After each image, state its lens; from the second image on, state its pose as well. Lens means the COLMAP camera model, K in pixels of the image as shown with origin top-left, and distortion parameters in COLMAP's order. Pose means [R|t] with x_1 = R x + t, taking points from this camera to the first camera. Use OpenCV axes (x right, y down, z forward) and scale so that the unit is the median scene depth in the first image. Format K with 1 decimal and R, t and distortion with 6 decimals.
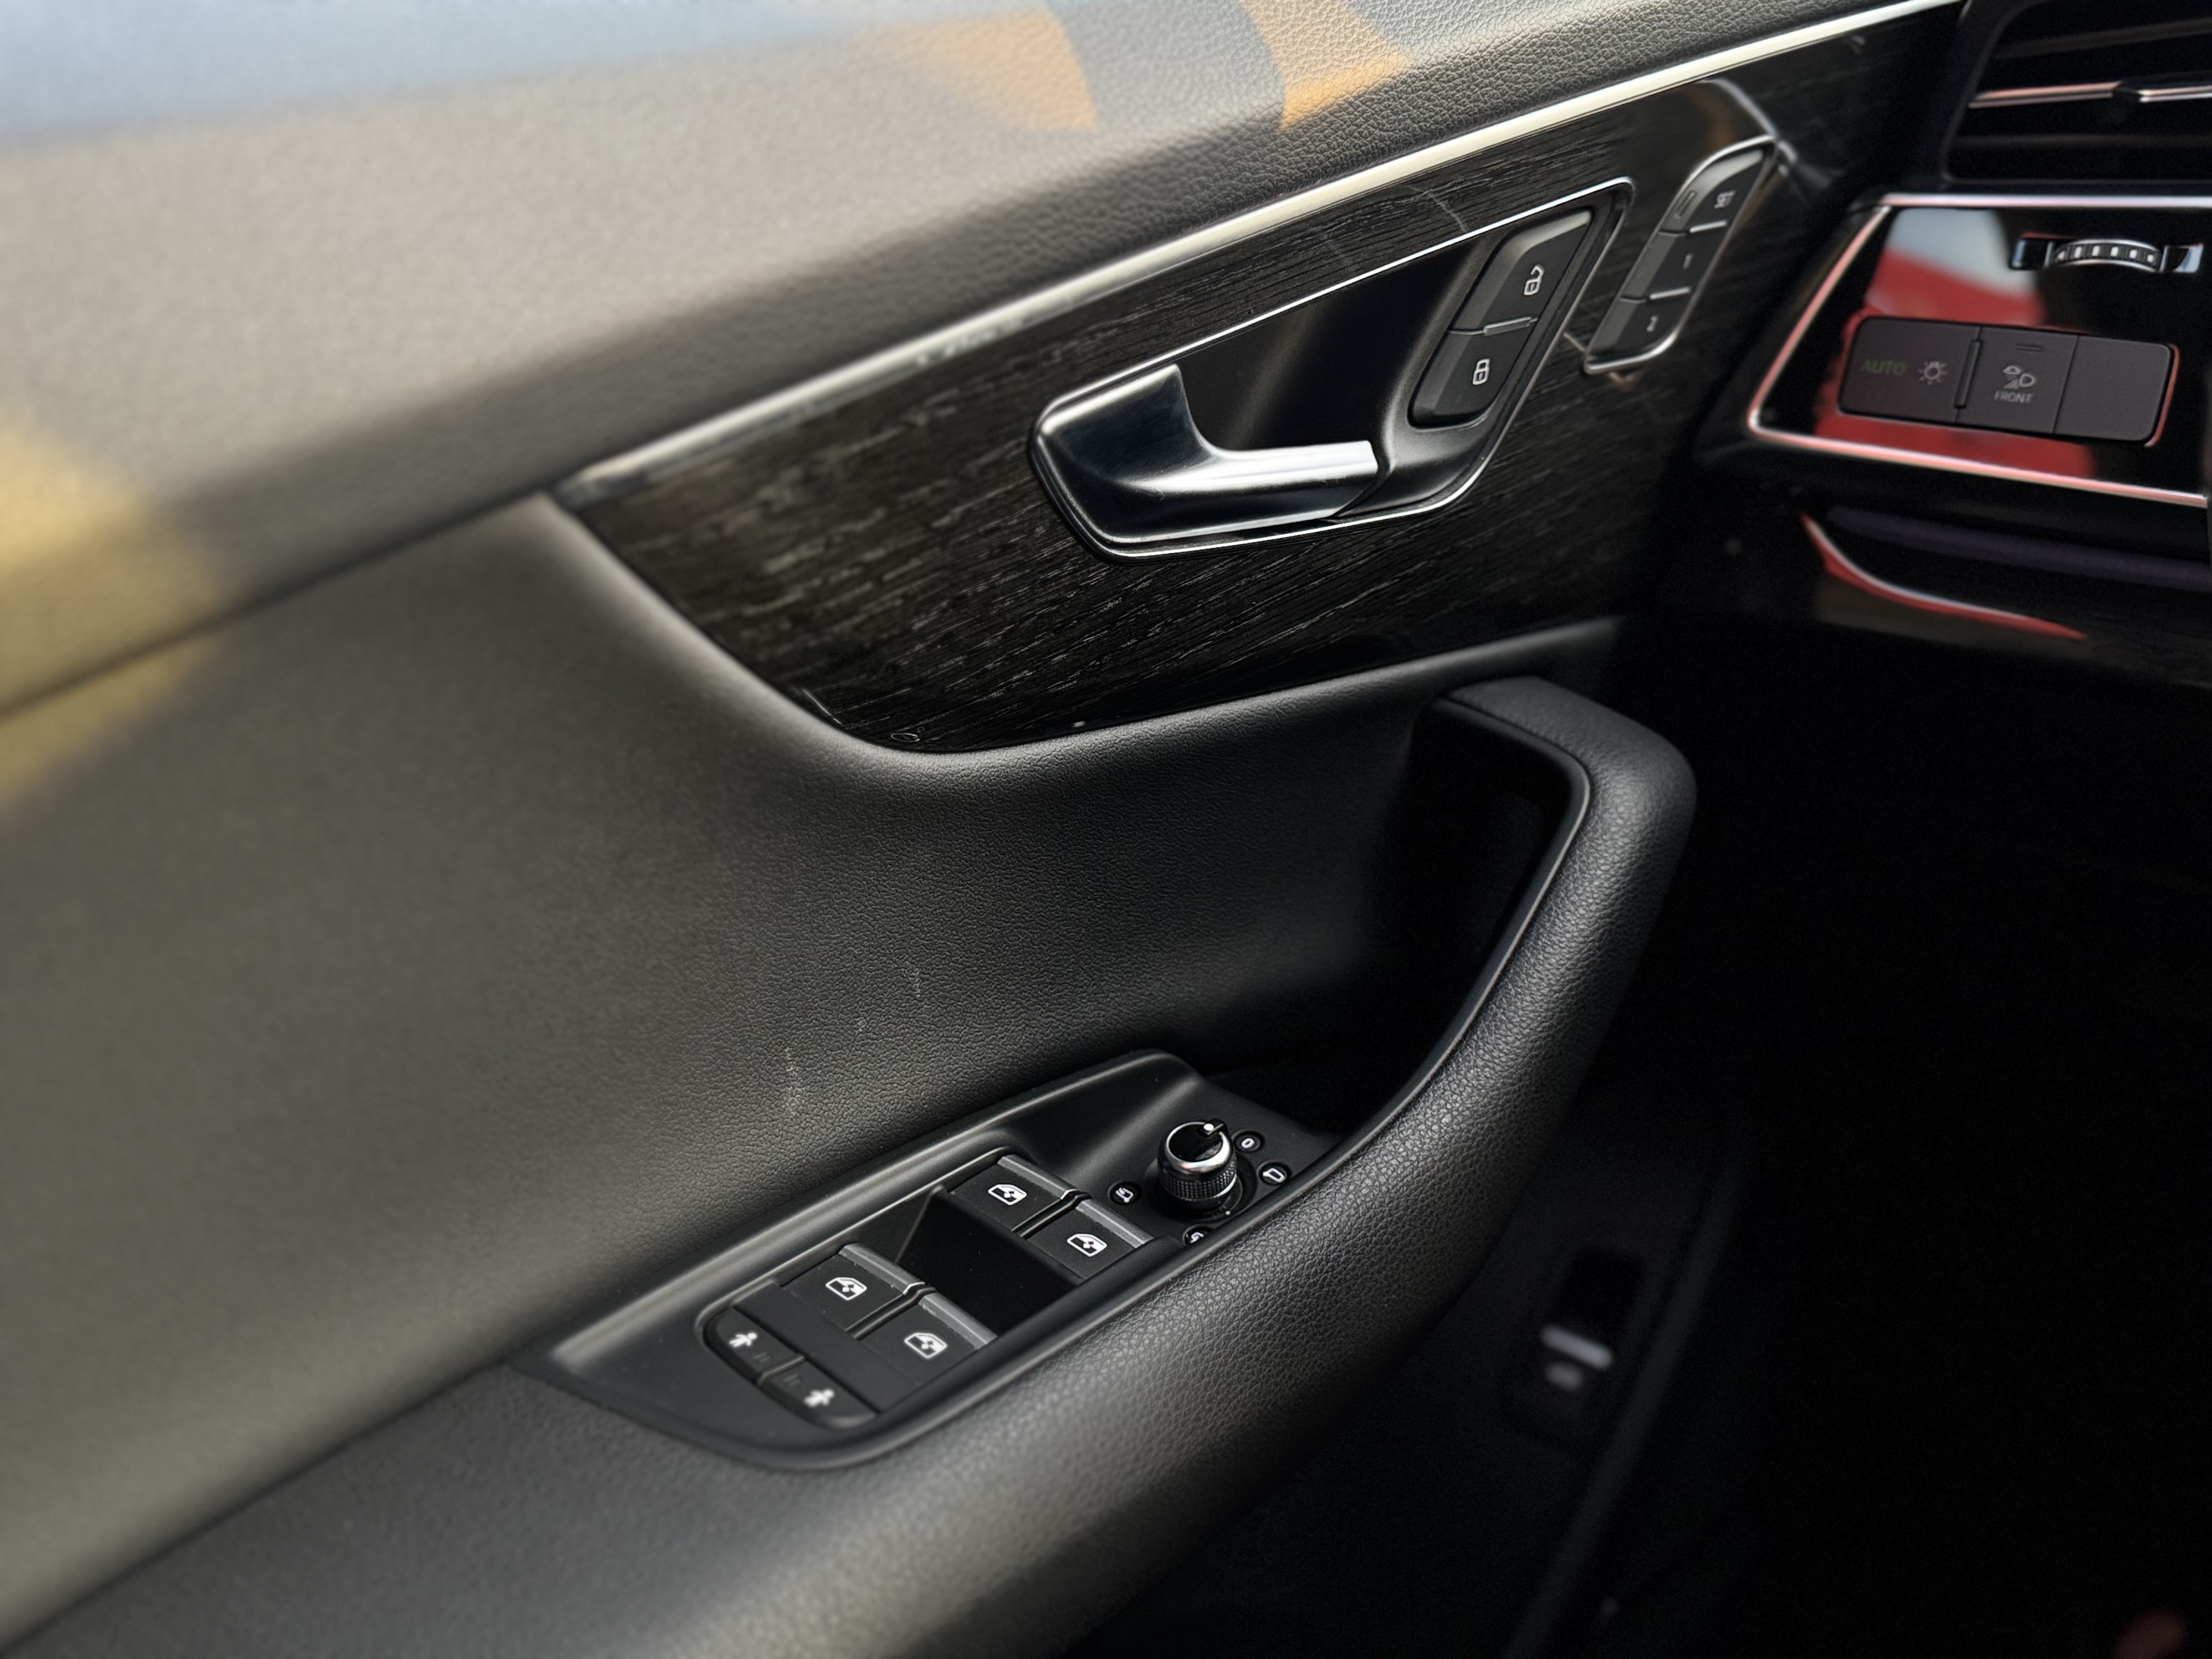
lens RADIAL K [[2051.0, 0, 1106.0], [0, 2051.0, 829.5], [0, 0, 1]] dist [-0.058494, -0.012743]
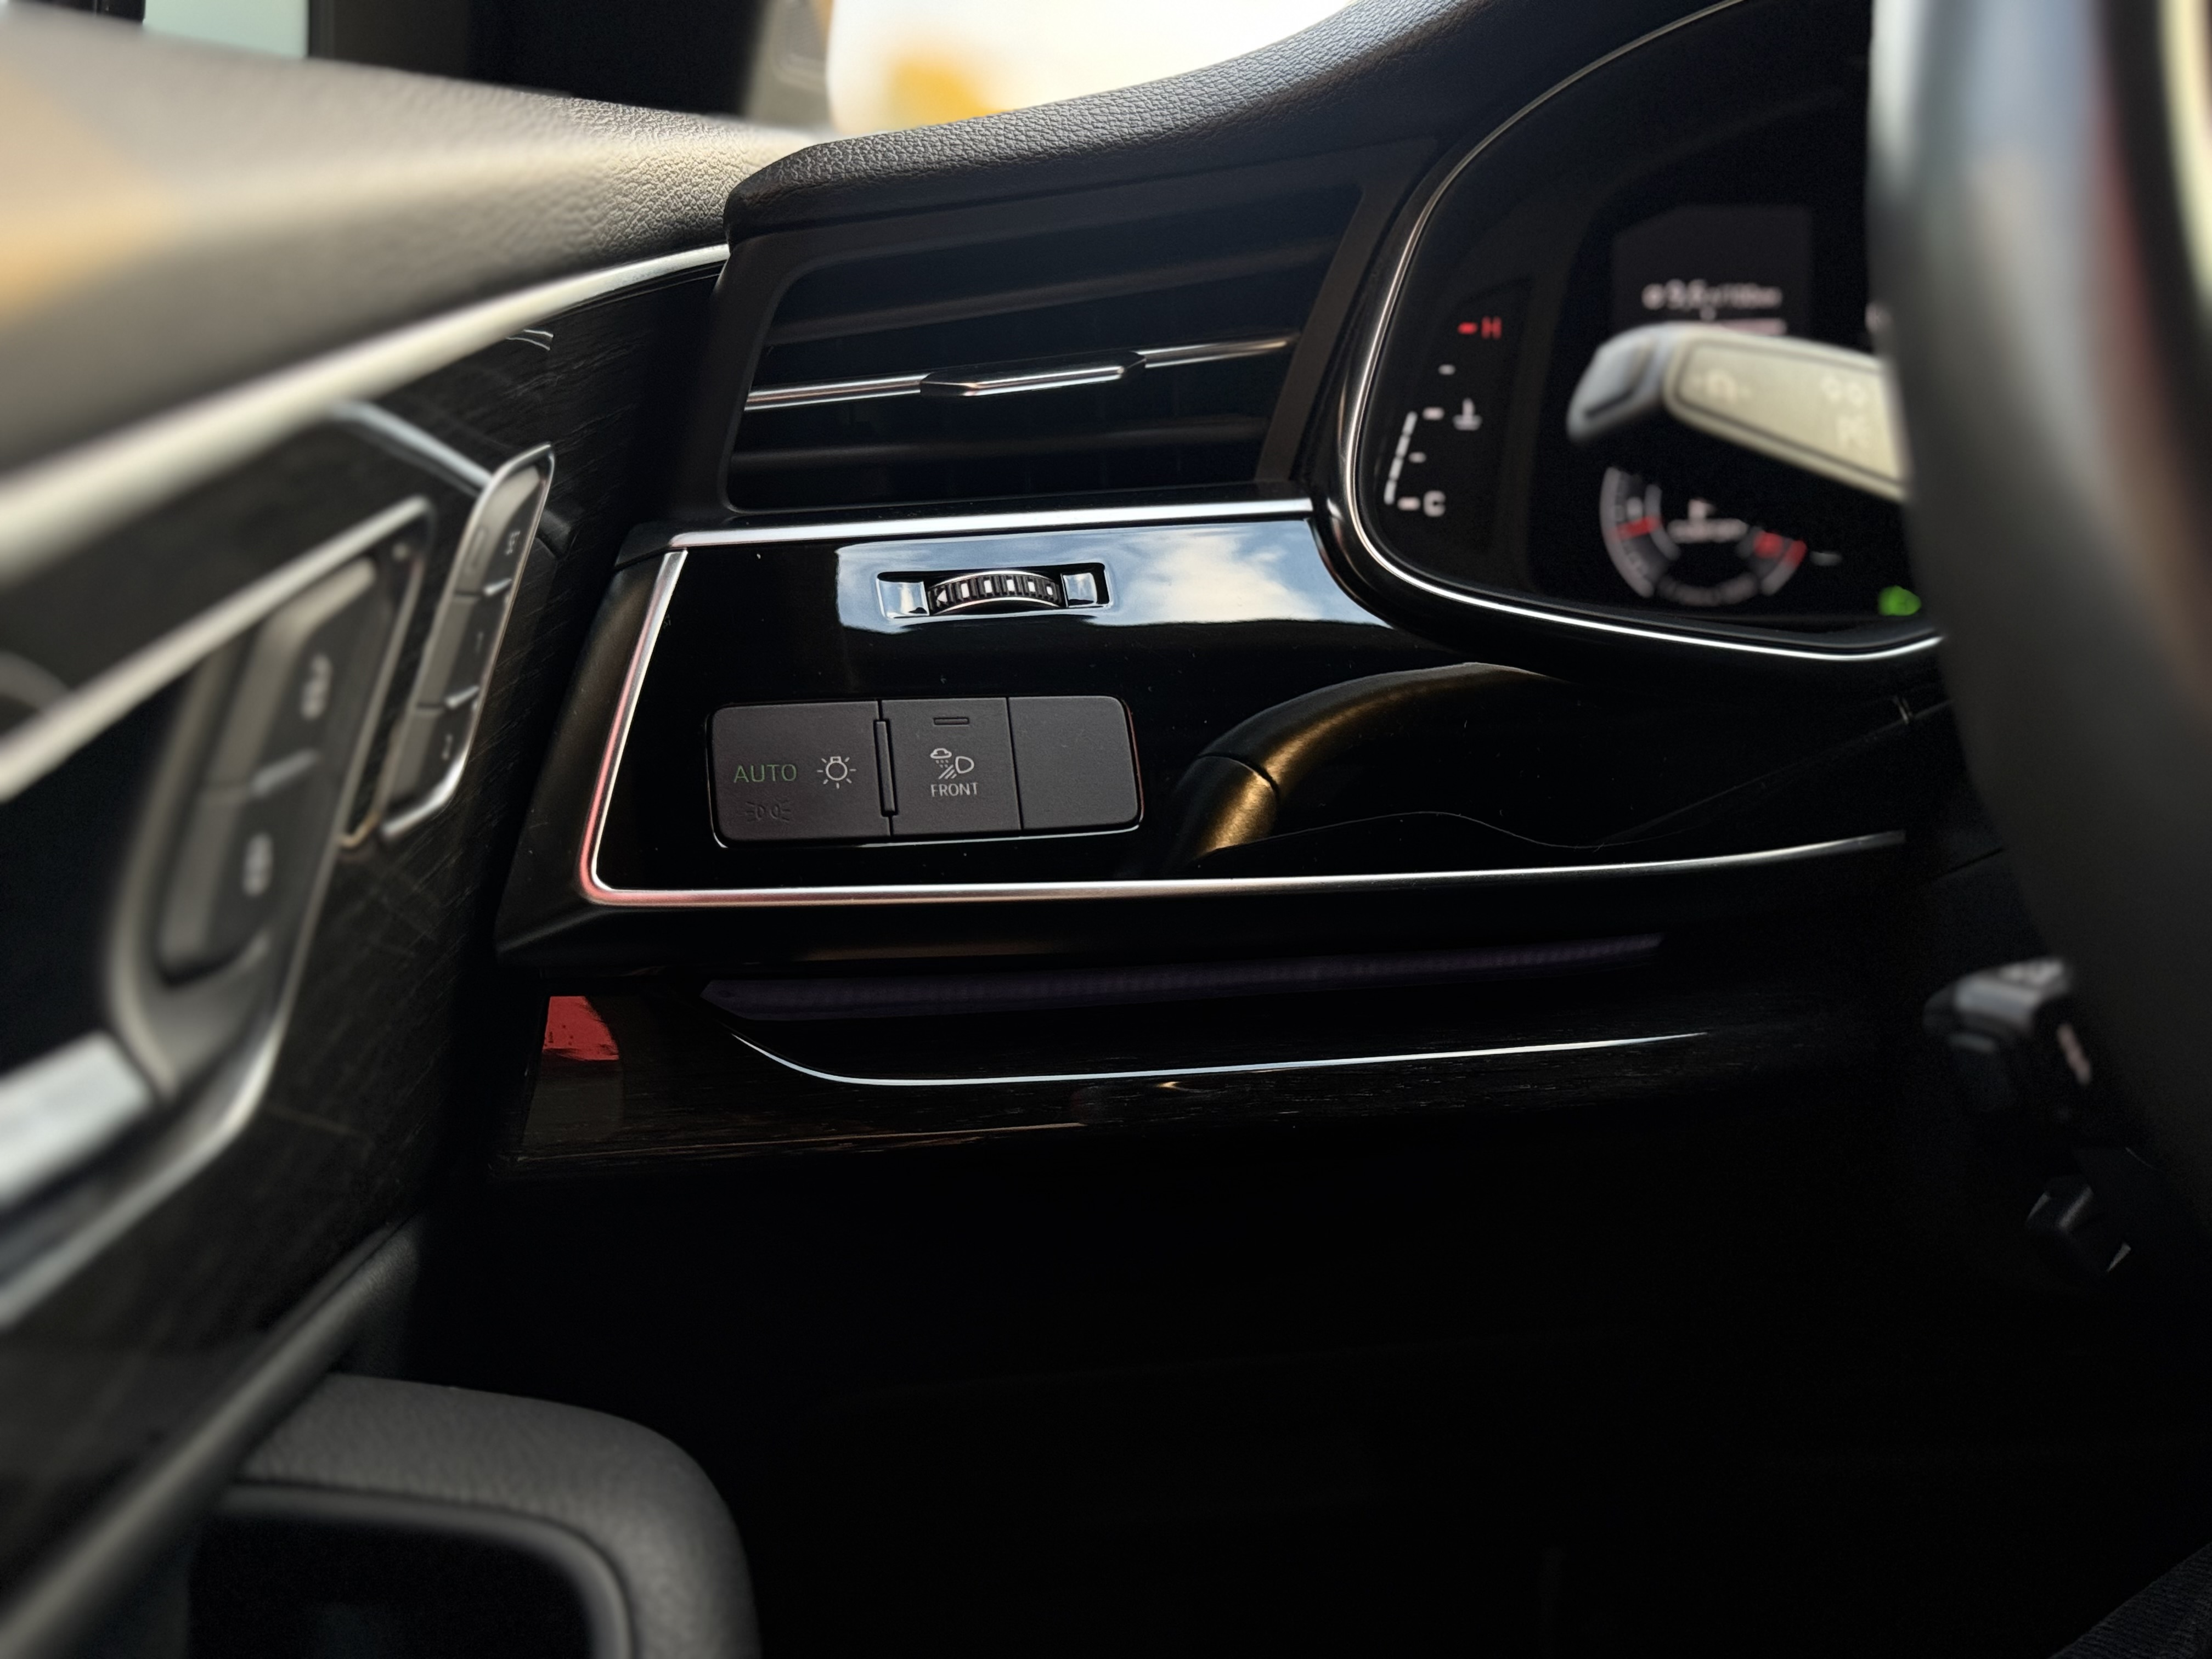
lens RADIAL K [[2051.0, 0, 1106.0], [0, 2051.0, 829.5], [0, 0, 1]] dist [-0.058494, -0.012743]
pose [[0.650719, -0.126210, 0.748756, -0.055534], [0.277008, 0.957587, -0.079327, -0.127805], [-0.706988, 0.259031, 0.658081, 0.488207]]
